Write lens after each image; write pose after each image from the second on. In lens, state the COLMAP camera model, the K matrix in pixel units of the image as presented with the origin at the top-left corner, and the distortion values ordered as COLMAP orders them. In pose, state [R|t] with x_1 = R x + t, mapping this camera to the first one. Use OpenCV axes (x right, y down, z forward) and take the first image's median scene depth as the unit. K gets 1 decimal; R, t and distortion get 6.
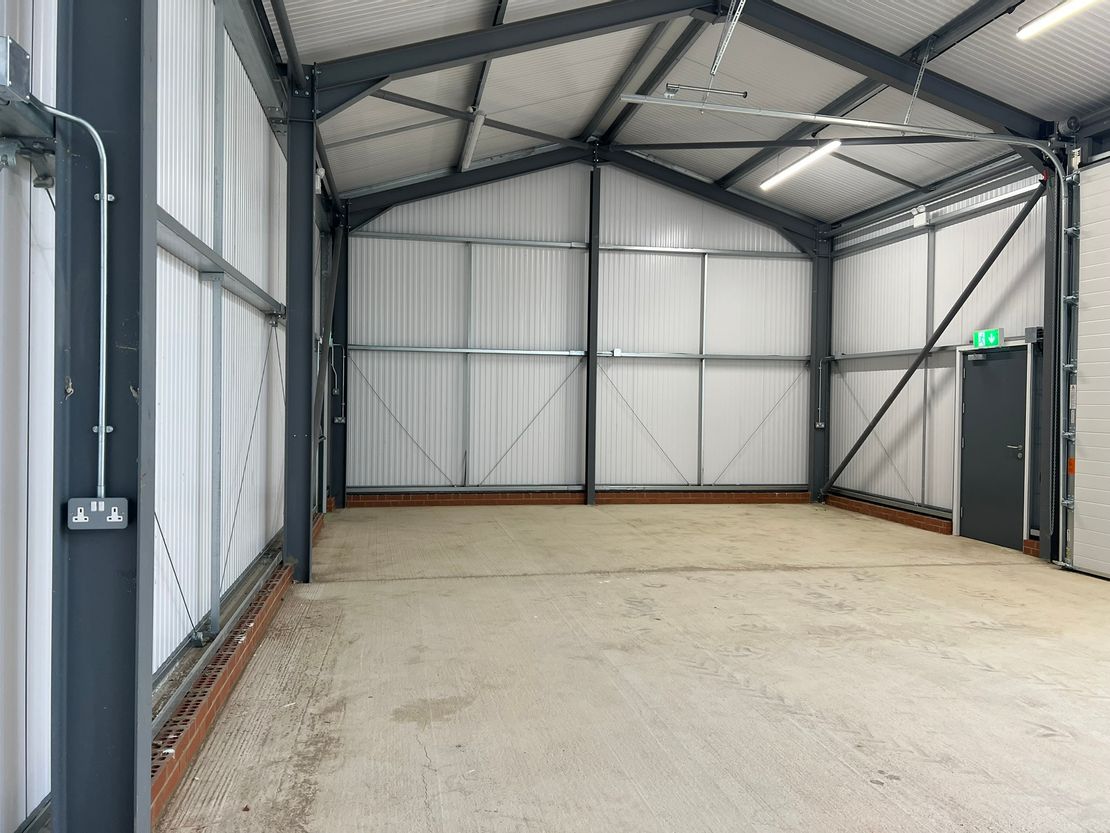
lens RADIAL K [[798.4, 0, 555.0], [0, 798.4, 416.5], [0, 0, 1]] dist [0.028571, -0.045232]
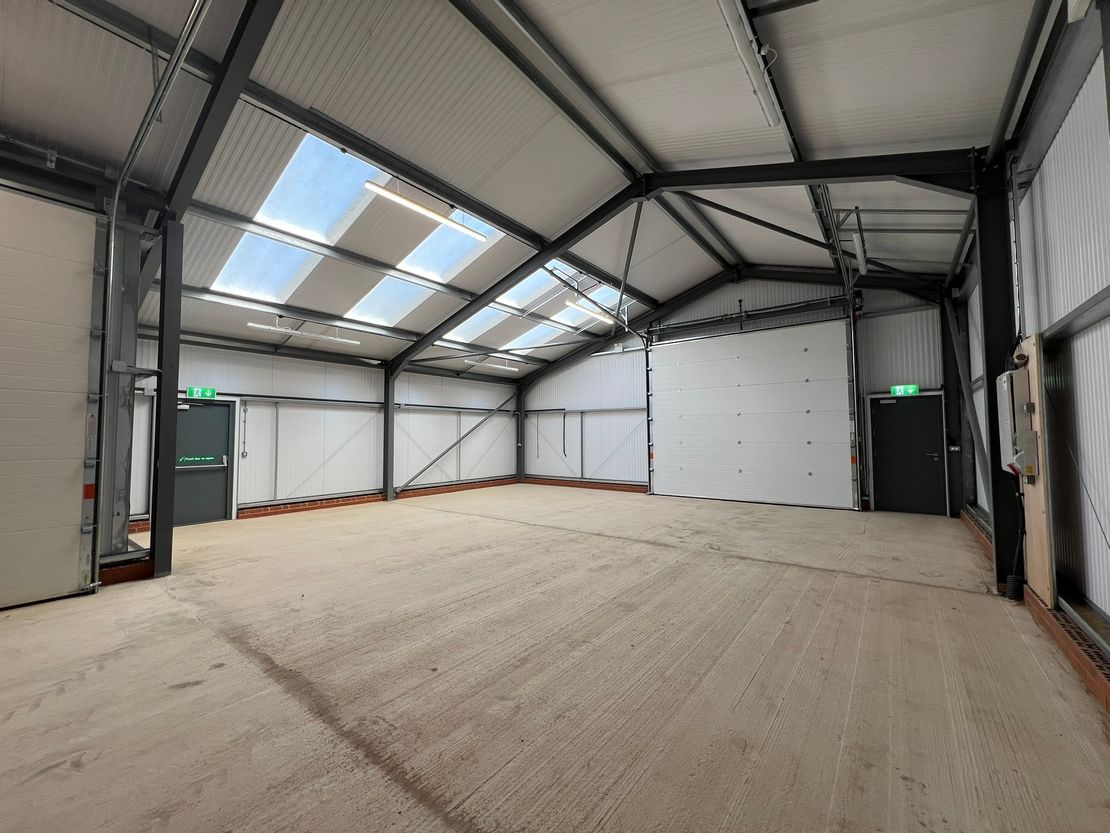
lens RADIAL K [[434.1, 0, 555.0], [0, 434.1, 416.5], [0, 0, 1]] dist [0.000743, 0.000121]
pose [[-0.648096, 0.021927, 0.761243, -0.060599], [0.010719, 0.999749, -0.019671, -0.002433], [-0.761484, -0.004589, -0.648168, 0.321993]]
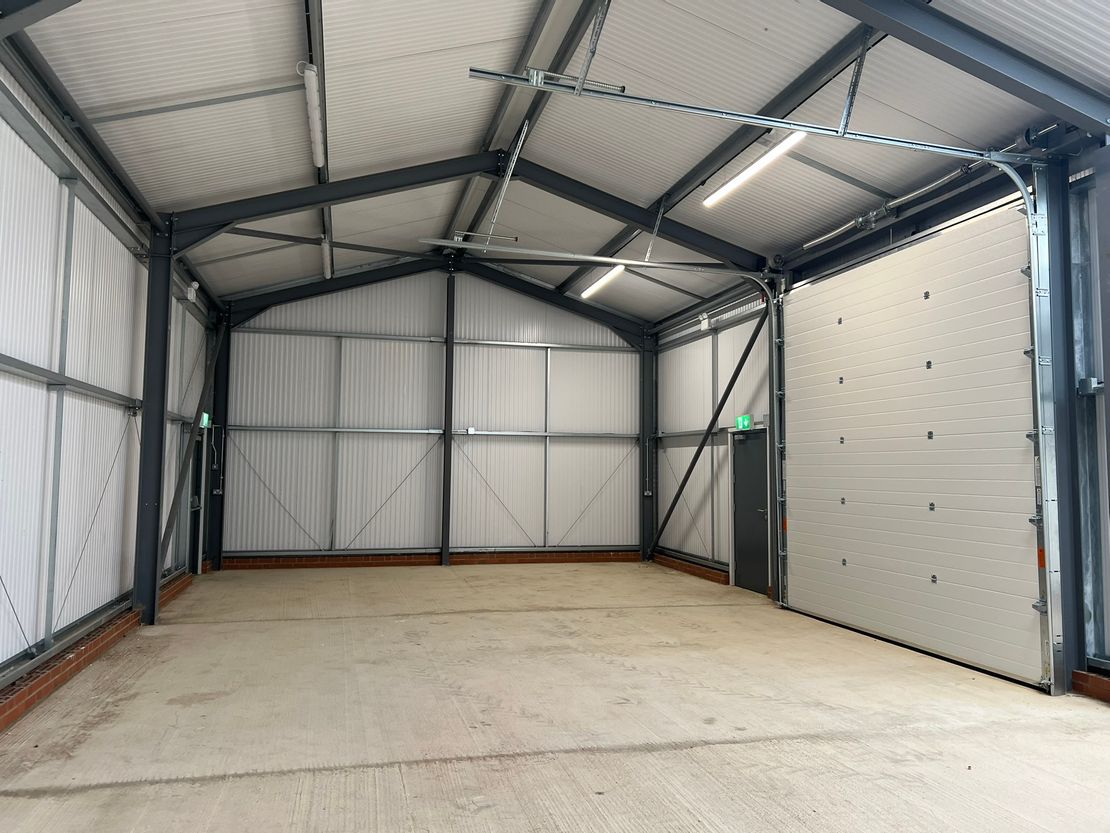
lens RADIAL K [[798.4, 0, 555.0], [0, 798.4, 416.5], [0, 0, 1]] dist [0.028571, -0.045232]
pose [[0.997998, 0.001012, 0.063233, 0.143207], [0.004597, 0.996066, -0.088490, 0.001301], [-0.063074, 0.088603, 0.994068, -0.178478]]
